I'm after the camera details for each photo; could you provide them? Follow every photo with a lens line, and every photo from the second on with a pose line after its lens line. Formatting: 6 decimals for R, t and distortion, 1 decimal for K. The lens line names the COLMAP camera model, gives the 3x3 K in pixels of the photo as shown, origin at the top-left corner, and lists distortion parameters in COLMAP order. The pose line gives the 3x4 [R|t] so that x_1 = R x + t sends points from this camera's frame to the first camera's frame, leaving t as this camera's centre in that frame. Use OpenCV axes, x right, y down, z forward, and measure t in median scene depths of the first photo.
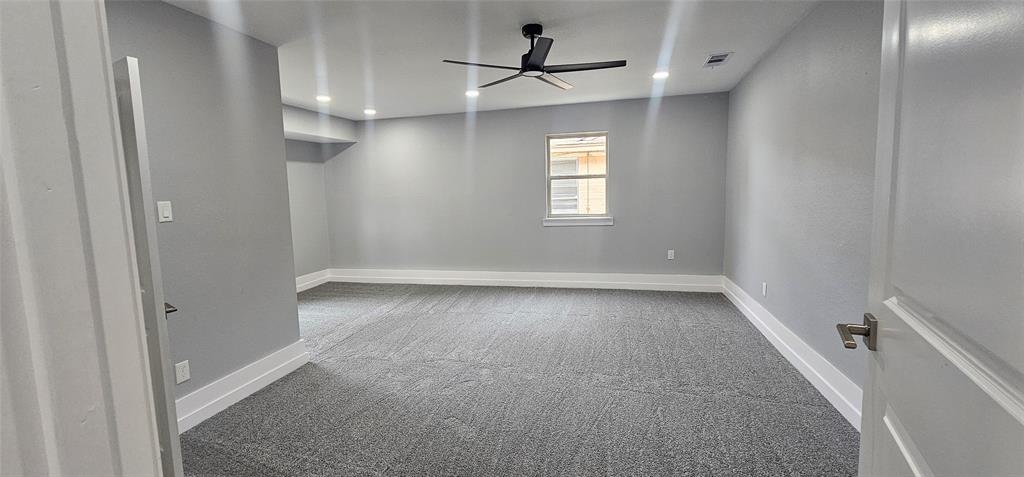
lens RADIAL K [[419.7, 0, 514.1], [0, 419.7, 236.7], [0, 0, 1]] dist [-0.003407, 0.000609]
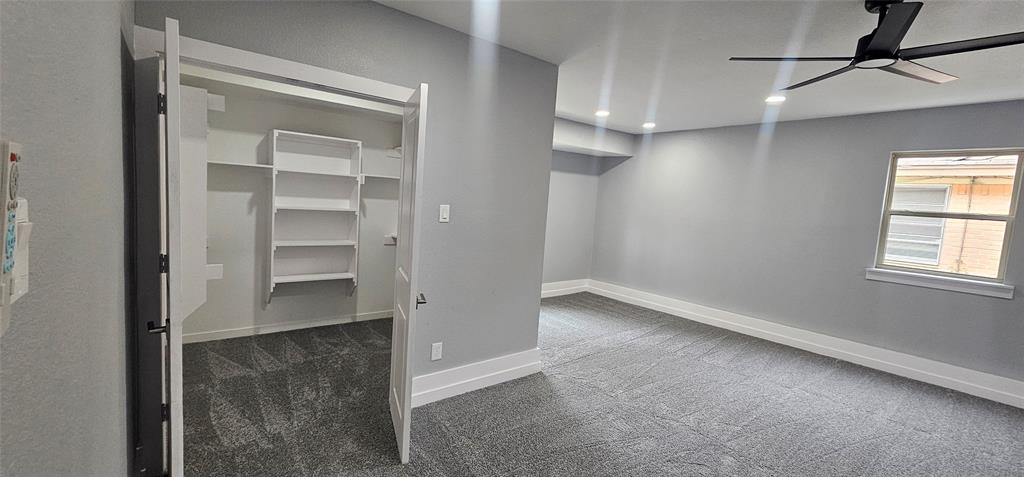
lens RADIAL K [[419.7, 0, 514.3], [0, 419.7, 234.9], [0, 0, 1]] dist [-0.003407, 0.000609]
pose [[0.791696, 0.130733, -0.596763, 0.016831], [-0.150759, 0.988432, 0.016532, -0.027087], [0.592021, 0.076879, 0.802247, 0.096672]]
